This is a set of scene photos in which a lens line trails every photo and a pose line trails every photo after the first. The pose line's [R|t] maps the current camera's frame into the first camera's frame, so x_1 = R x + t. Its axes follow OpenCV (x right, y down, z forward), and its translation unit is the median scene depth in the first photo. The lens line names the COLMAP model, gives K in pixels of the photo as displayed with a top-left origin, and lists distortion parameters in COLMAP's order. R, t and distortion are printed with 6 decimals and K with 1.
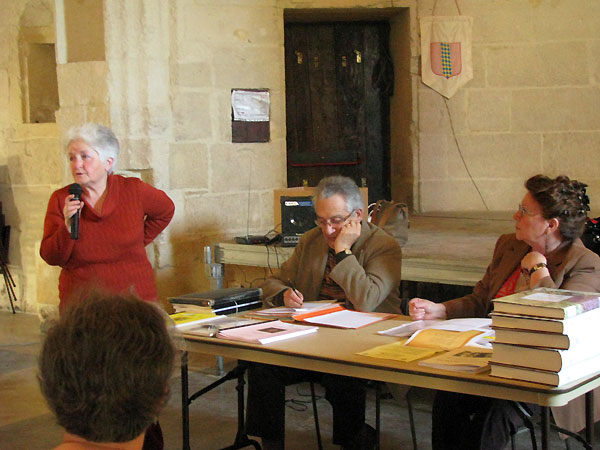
lens RADIAL K [[811.9, 0, 300.0], [0, 811.9, 225.0], [0, 0, 1]] dist [-0.235920, 0.353886]
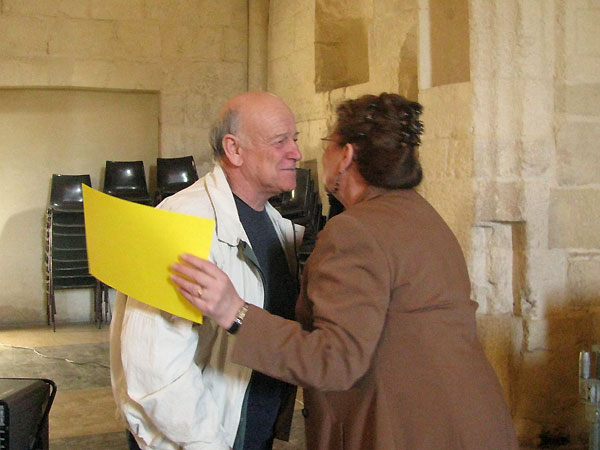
lens RADIAL K [[811.9, 0, 300.0], [0, 811.9, 225.0], [0, 0, 1]] dist [-0.235920, 0.353886]
pose [[0.879451, 0.036390, -0.474596, -0.011850], [-0.062119, 0.997320, -0.038641, -0.023072], [0.471918, 0.063464, 0.879355, 0.228565]]
